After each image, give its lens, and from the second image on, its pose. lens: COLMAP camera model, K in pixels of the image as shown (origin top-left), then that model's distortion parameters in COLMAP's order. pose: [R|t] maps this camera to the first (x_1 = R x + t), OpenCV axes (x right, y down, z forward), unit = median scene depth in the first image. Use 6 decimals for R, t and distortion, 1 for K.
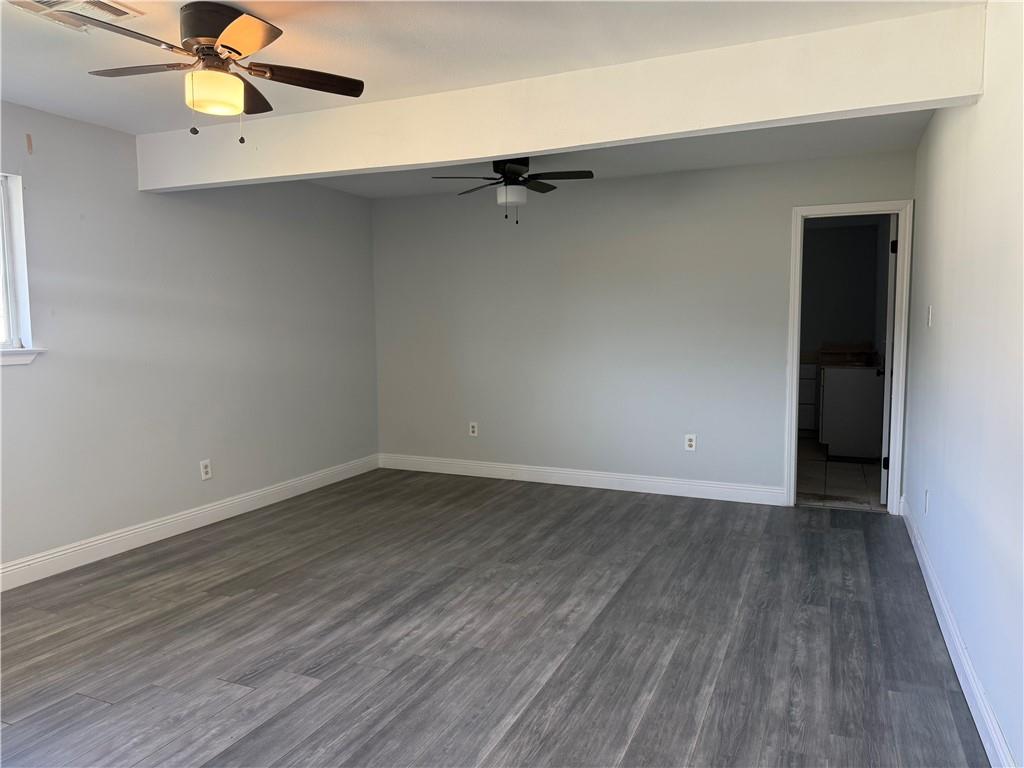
lens RADIAL K [[717.4, 0, 507.2], [0, 717.4, 379.1], [0, 0, 1]] dist [0.040186, -0.047676]
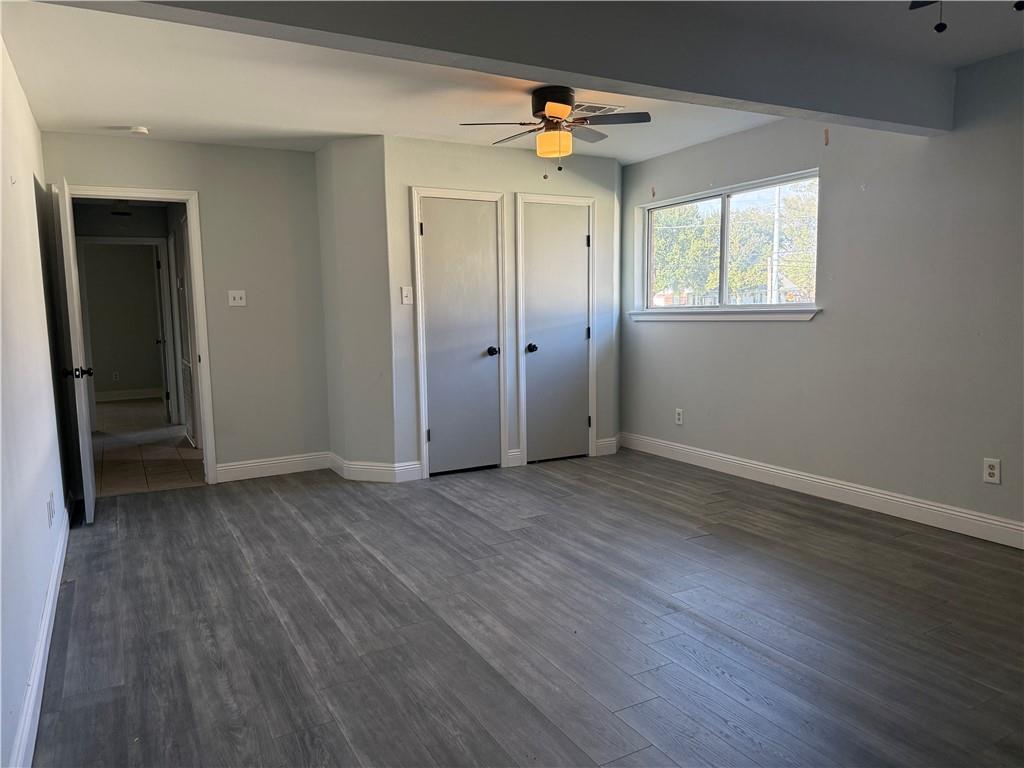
lens RADIAL K [[717.4, 0, 508.2], [0, 717.4, 378.5], [0, 0, 1]] dist [0.040186, -0.047676]
pose [[-0.601550, 0.102722, -0.792203, 0.759615], [-0.036754, 0.987089, 0.155901, -0.113608], [0.797989, 0.122899, -0.590007, 1.555976]]
